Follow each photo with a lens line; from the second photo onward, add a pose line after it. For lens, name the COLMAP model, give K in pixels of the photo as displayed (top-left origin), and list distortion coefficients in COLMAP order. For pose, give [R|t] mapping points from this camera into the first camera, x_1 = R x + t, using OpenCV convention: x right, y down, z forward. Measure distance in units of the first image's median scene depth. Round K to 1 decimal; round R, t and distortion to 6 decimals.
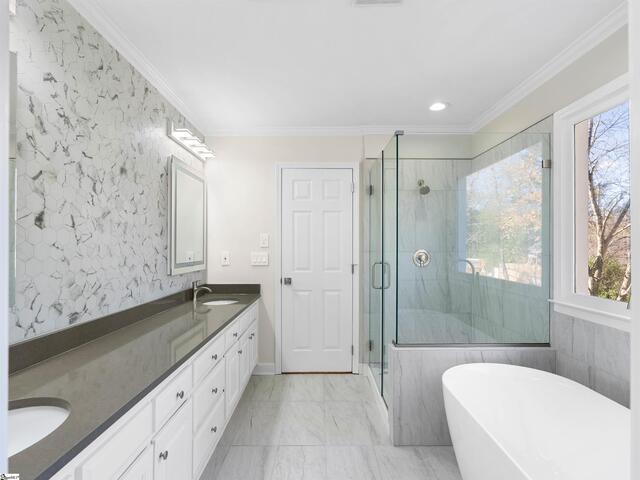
lens RADIAL K [[326.9, 0, 320.2], [0, 326.9, 242.2], [0, 0, 1]] dist [0.001014, 0.001907]
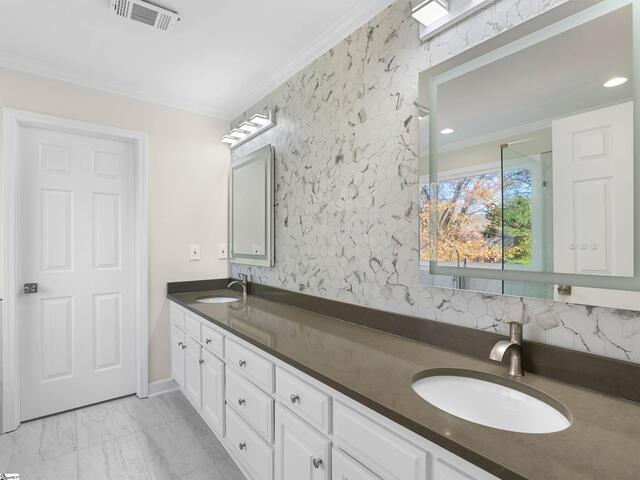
lens RADIAL K [[326.9, 0, 322.6], [0, 326.9, 244.2], [0, 0, 1]] dist [0.001014, 0.001907]
pose [[-0.788604, -0.005152, -0.614879, 0.038197], [0.003935, 0.999902, -0.013425, 0.052598], [0.614888, -0.013006, -0.788507, 1.821530]]
